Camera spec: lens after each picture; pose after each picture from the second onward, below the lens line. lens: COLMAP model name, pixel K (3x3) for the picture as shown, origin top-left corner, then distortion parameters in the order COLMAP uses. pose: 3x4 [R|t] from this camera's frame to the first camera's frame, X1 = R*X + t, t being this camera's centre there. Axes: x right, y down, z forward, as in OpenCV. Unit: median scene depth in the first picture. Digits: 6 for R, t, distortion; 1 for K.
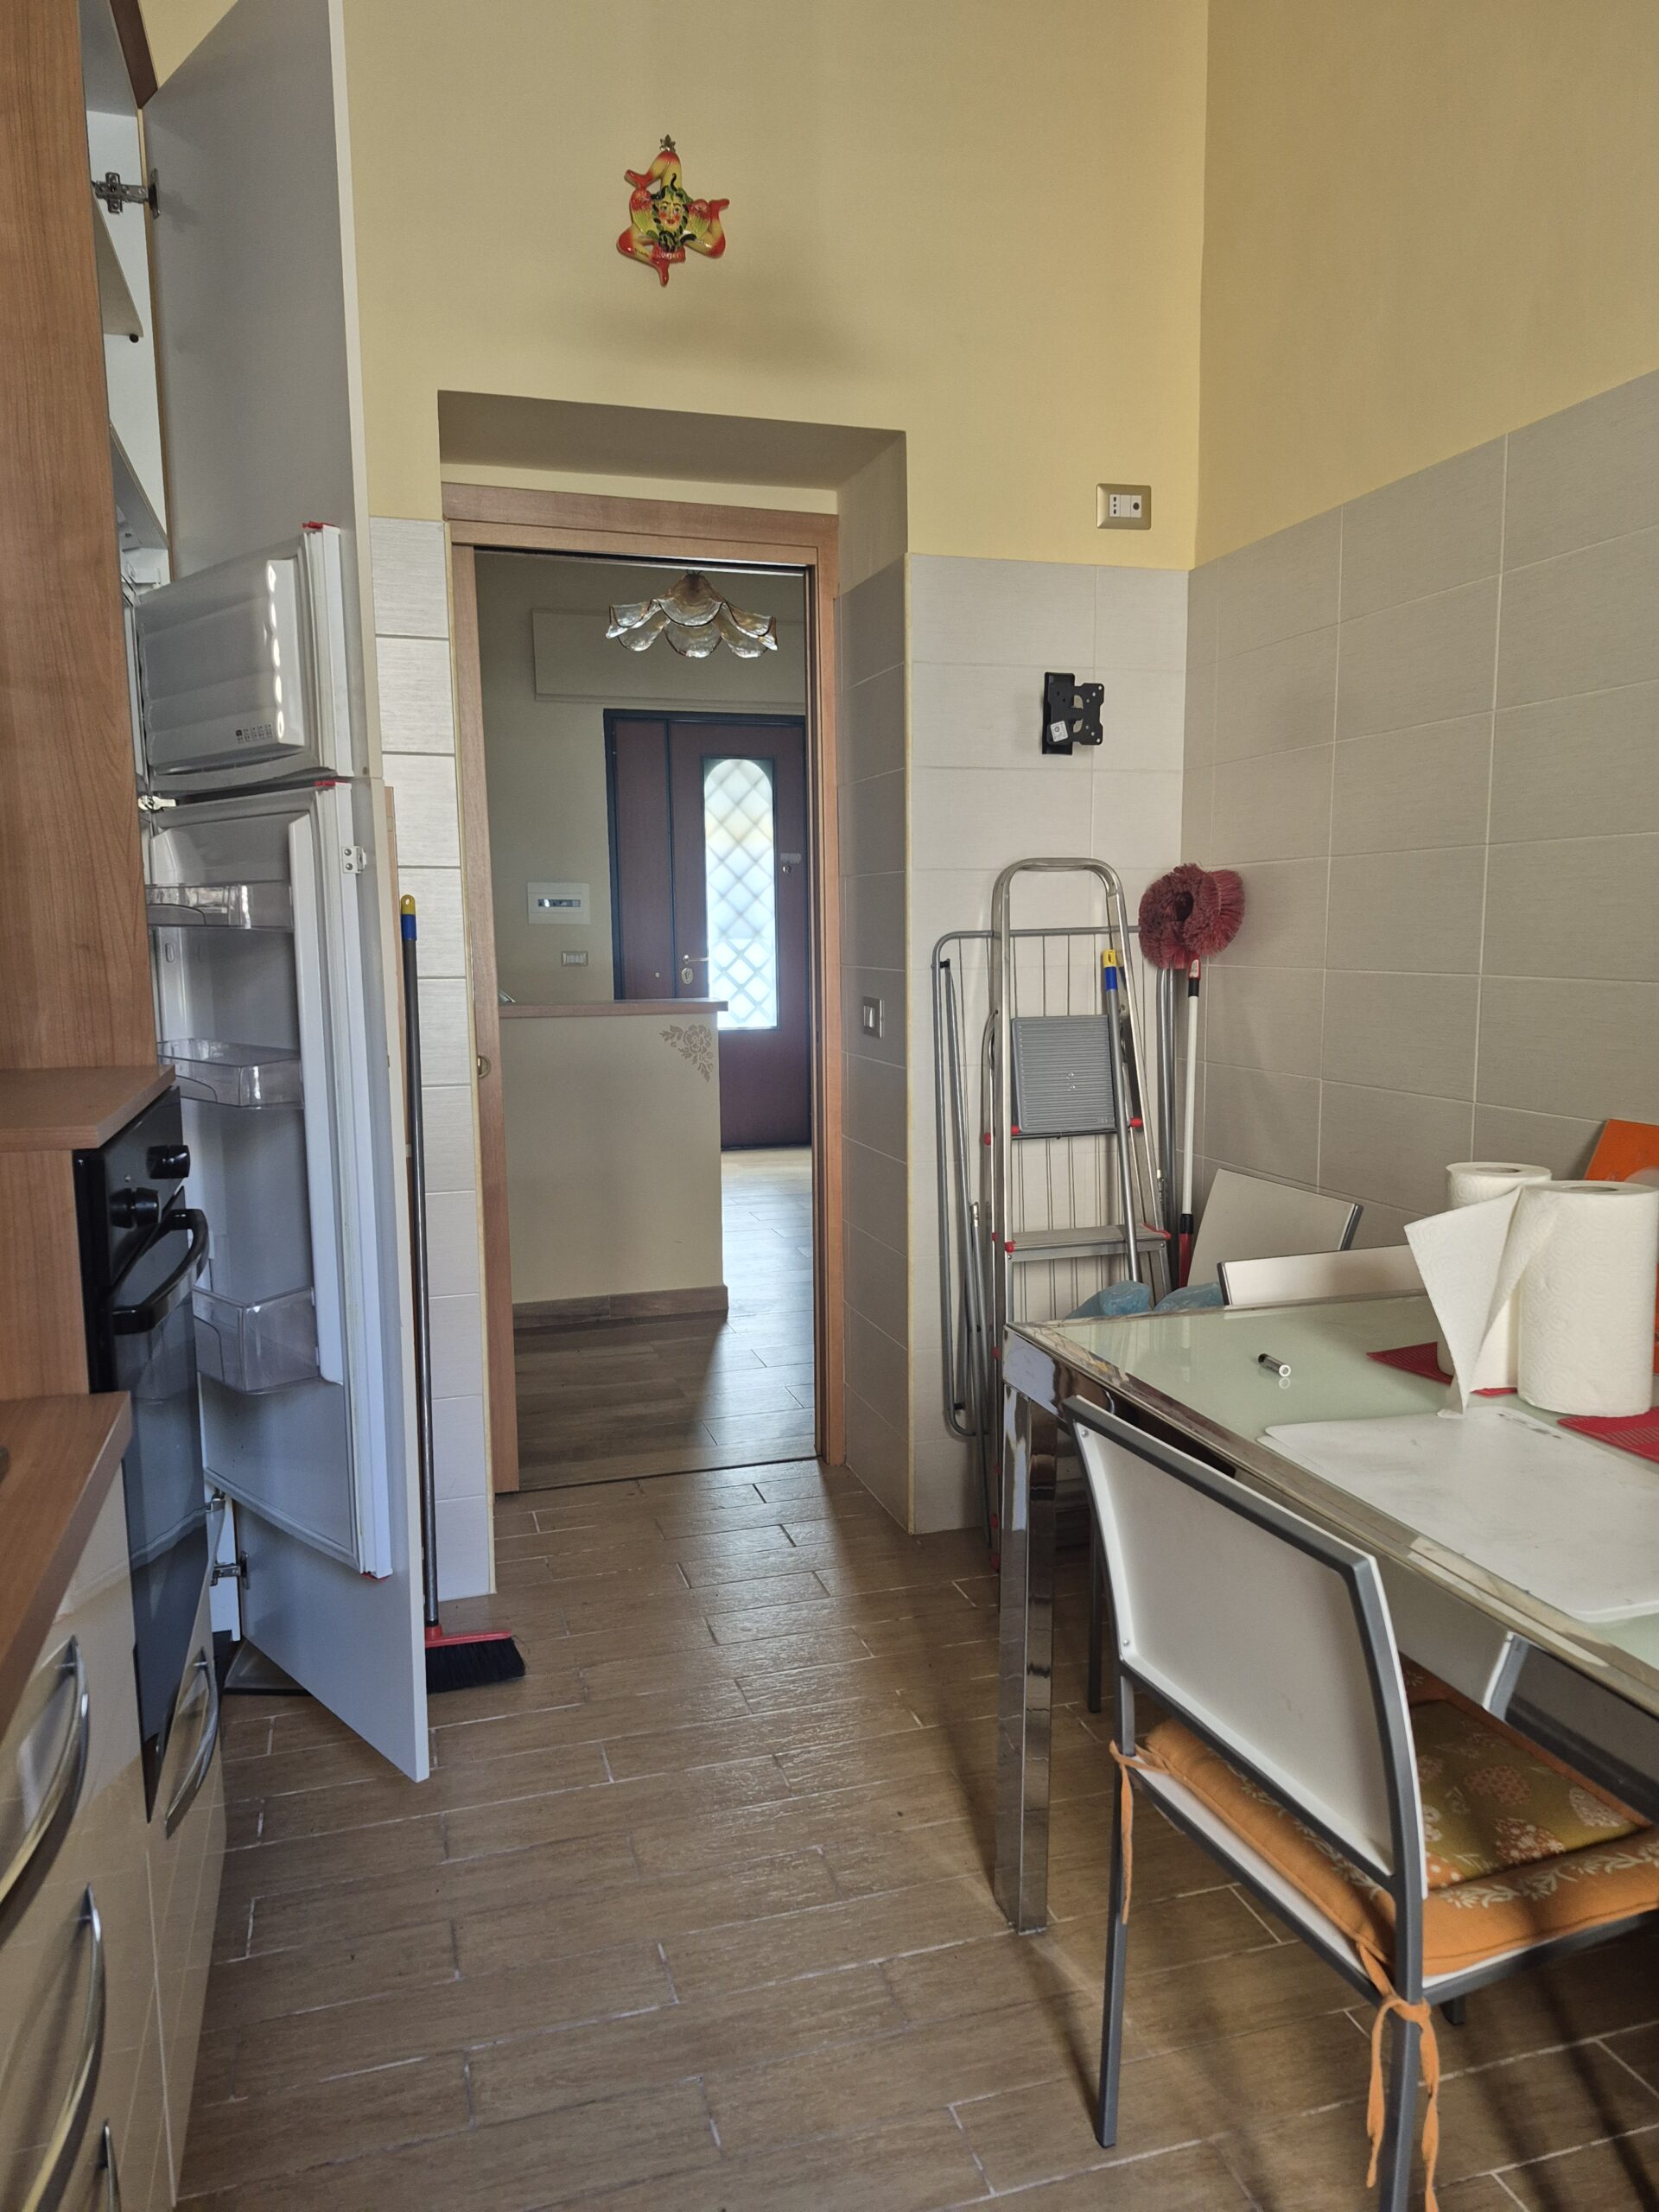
lens RADIAL K [[1546.1, 0, 818.3], [0, 1546.1, 1129.0], [0, 0, 1]] dist [0.138988, -0.225308]
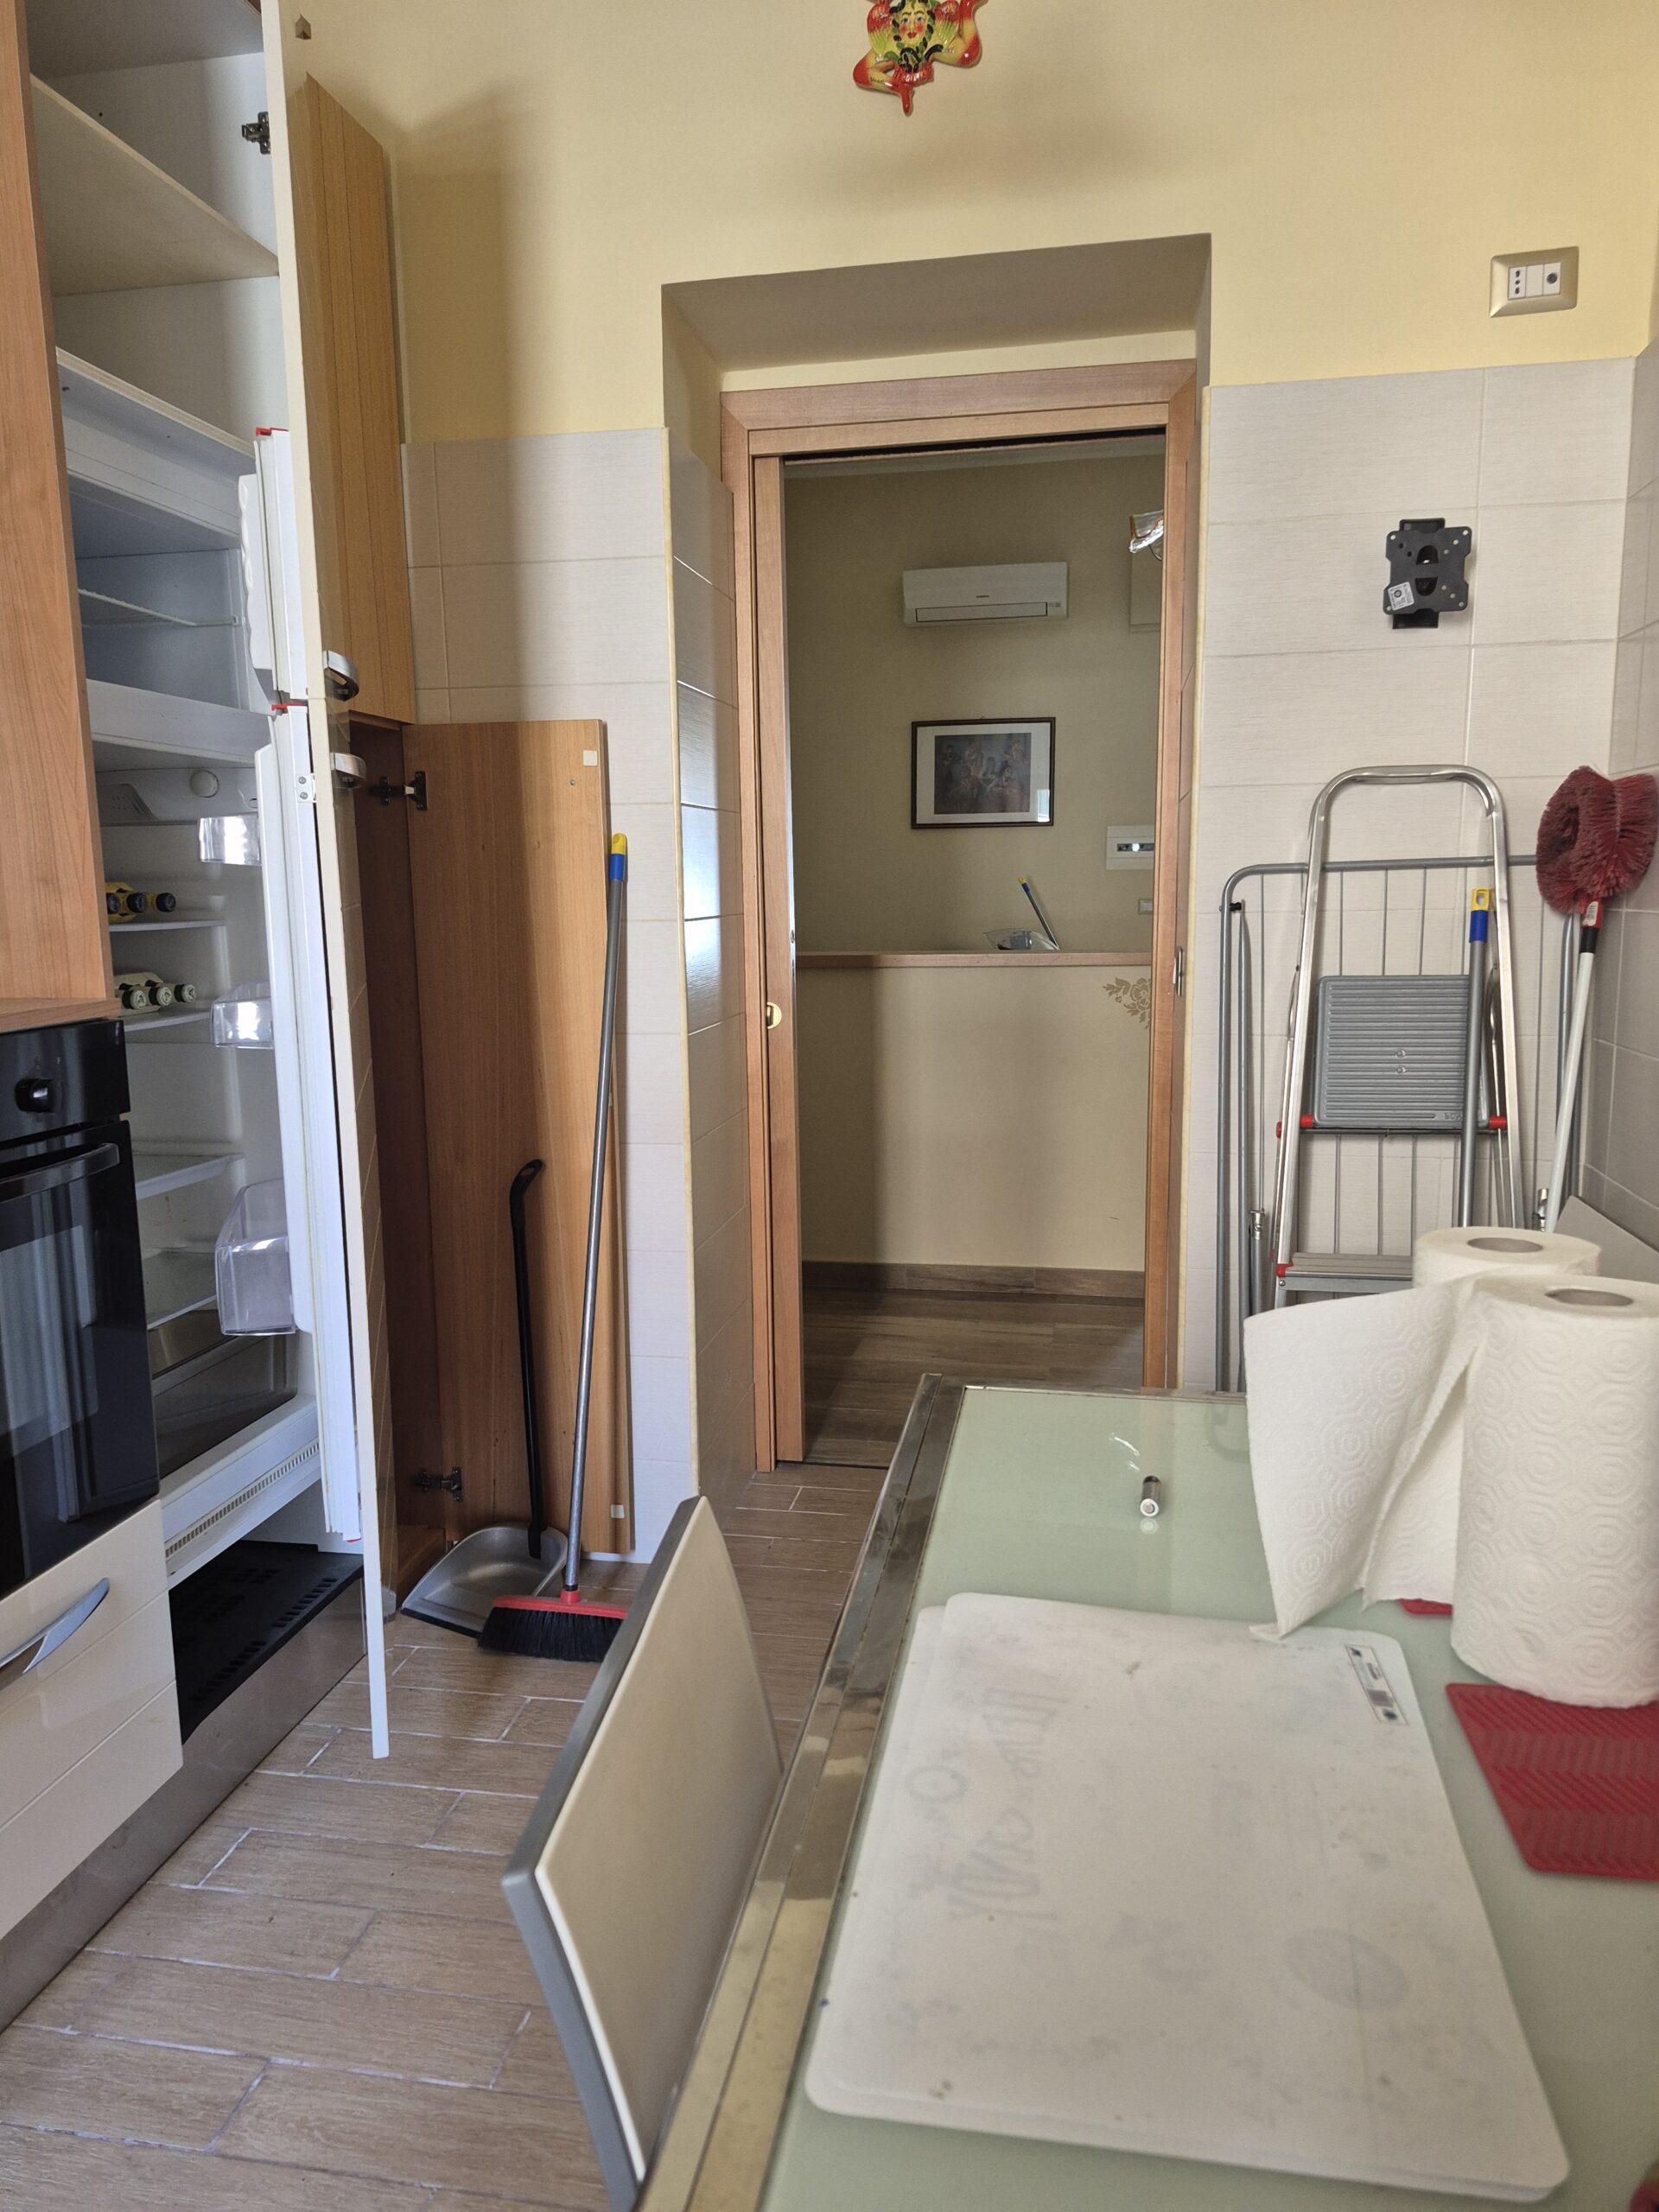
lens RADIAL K [[1530.5, 0, 823.7], [0, 1530.5, 1121.3], [0, 0, 1]] dist [0.100208, -0.118245]
pose [[0.881957, 0.069774, -0.466136, 0.269861], [-0.056701, 0.997506, 0.042032, -0.017815], [0.467906, -0.010640, 0.883714, 0.199657]]
